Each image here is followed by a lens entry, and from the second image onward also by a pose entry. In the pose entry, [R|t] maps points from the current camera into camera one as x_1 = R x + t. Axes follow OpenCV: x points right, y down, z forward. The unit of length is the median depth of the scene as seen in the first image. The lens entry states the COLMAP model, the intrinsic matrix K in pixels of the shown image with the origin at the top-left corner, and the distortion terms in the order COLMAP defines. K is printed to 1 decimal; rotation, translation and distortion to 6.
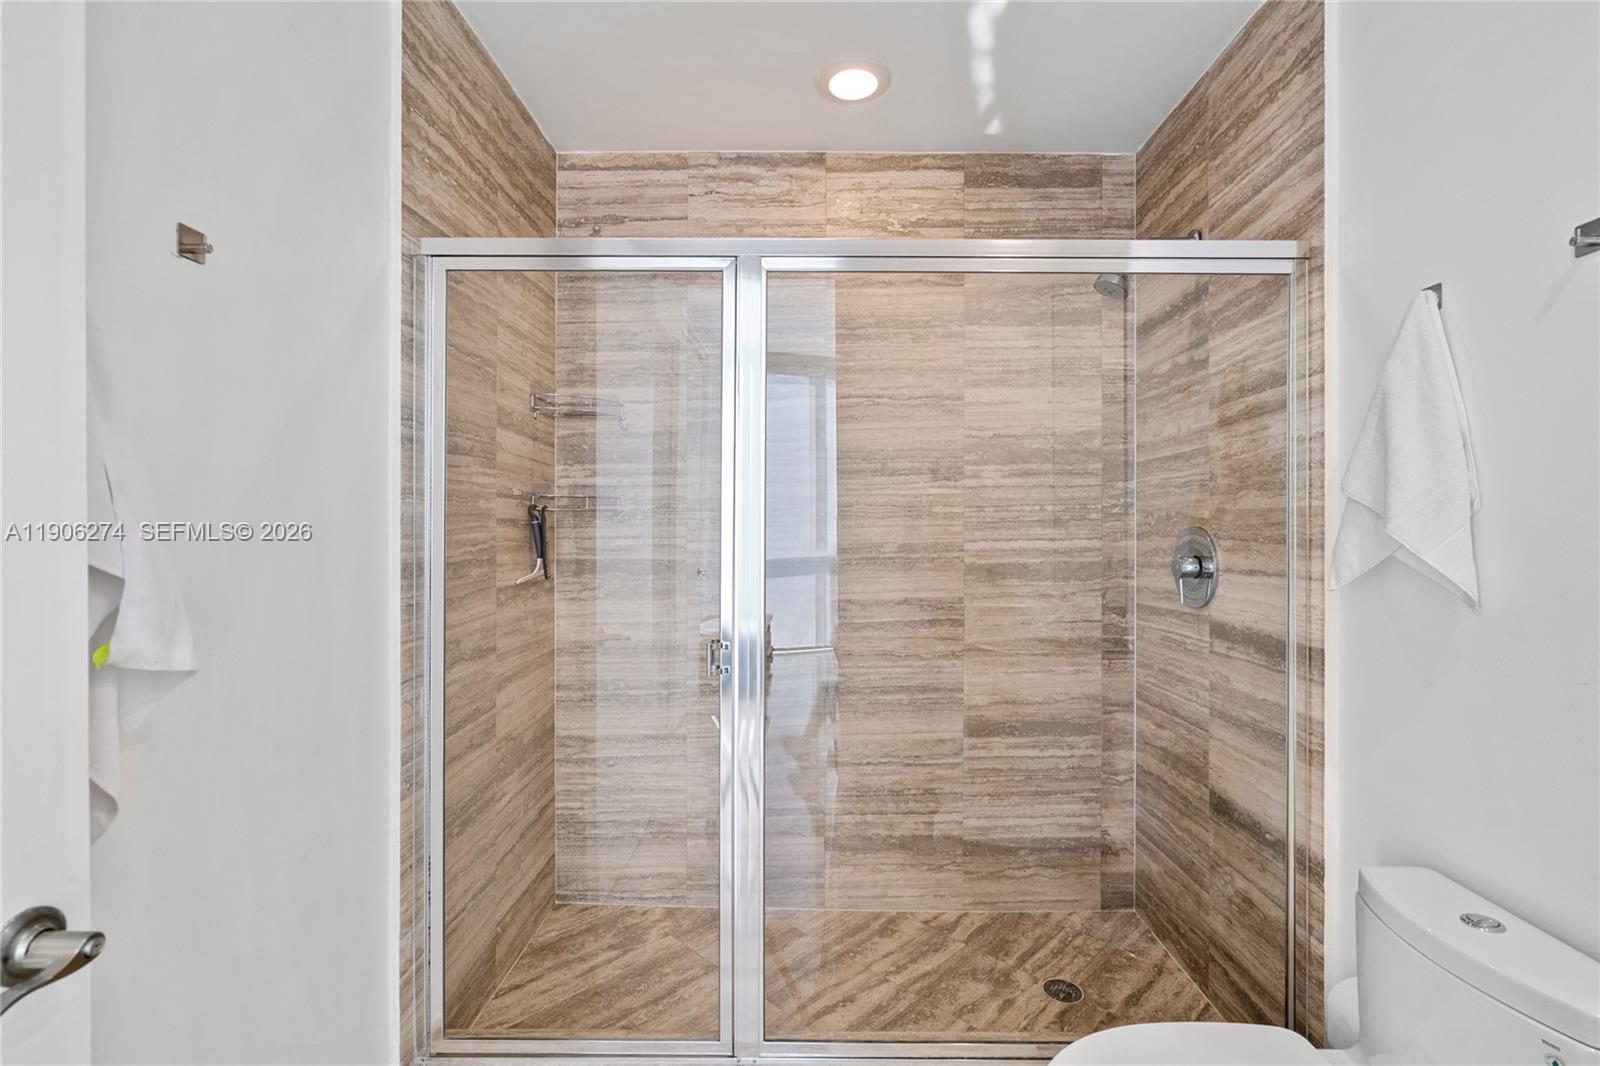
lens RADIAL K [[752.2, 0, 801.3], [0, 752.2, 528.5], [0, 0, 1]] dist [-0.006515, 0.005809]
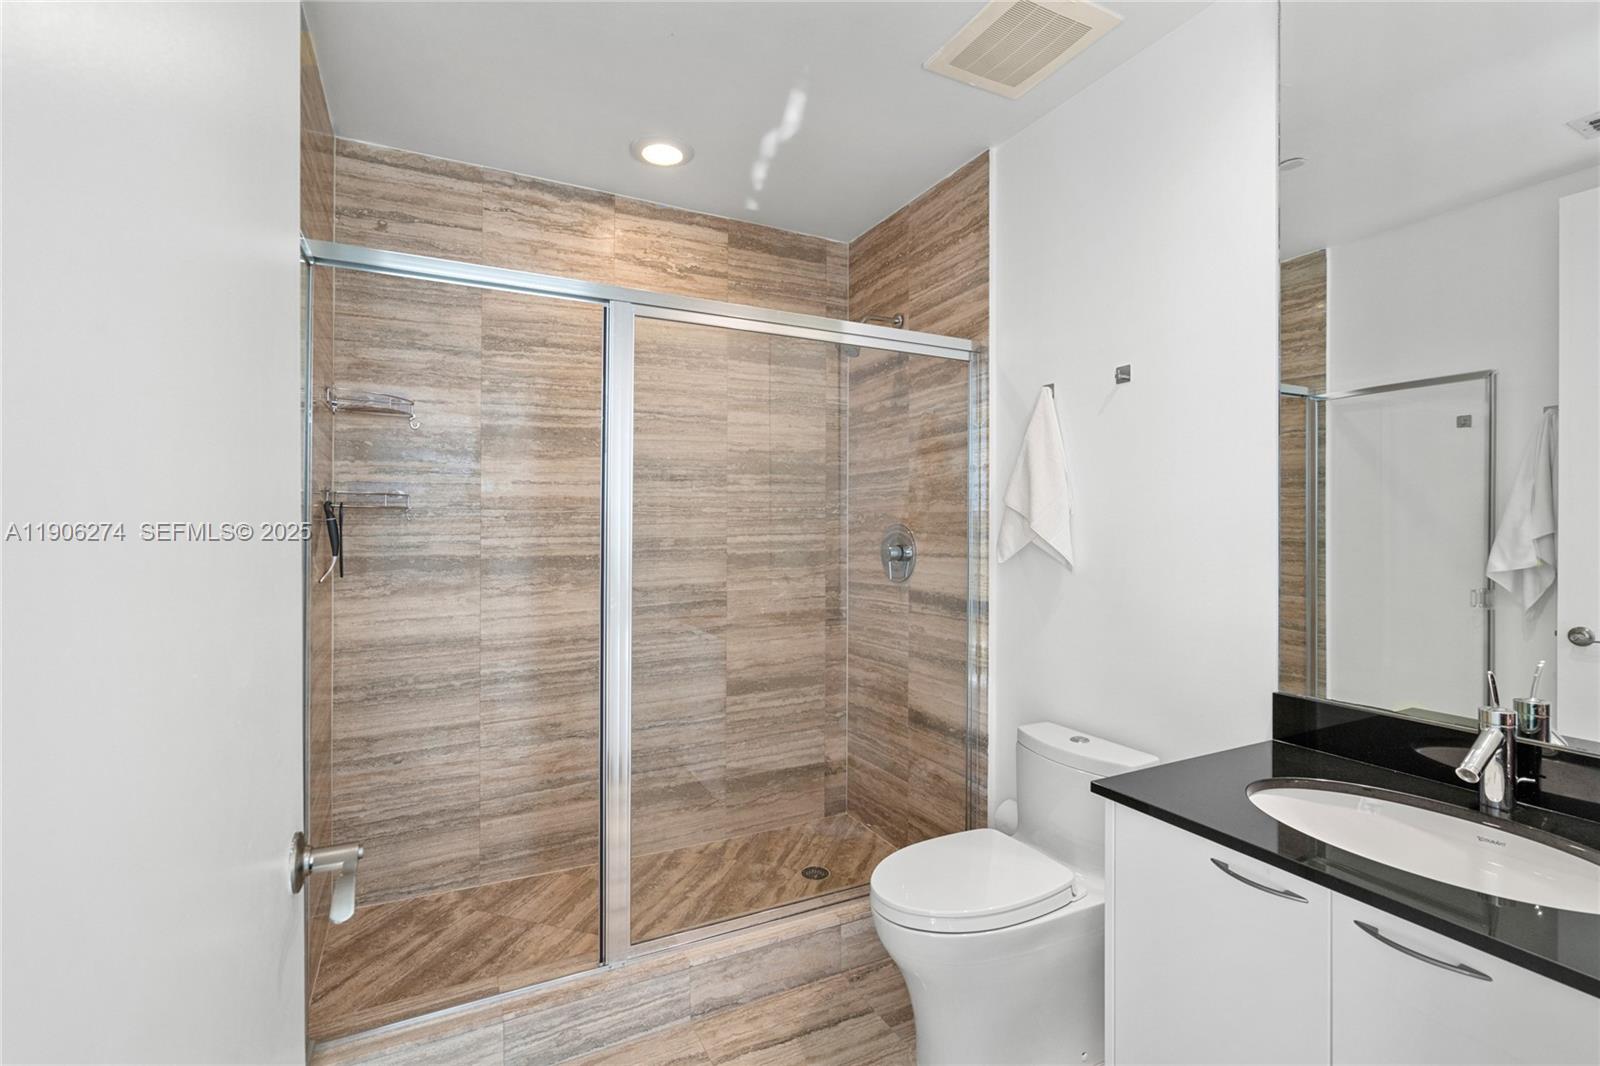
lens RADIAL K [[752.2, 0, 801.3], [0, 752.2, 528.5], [0, 0, 1]] dist [-0.006515, 0.005809]
pose [[0.885098, -0.001880, 0.465401, -0.247796], [0.000098, 0.999993, 0.003853, 0.000094], [-0.465405, -0.003364, 0.885092, -0.139050]]
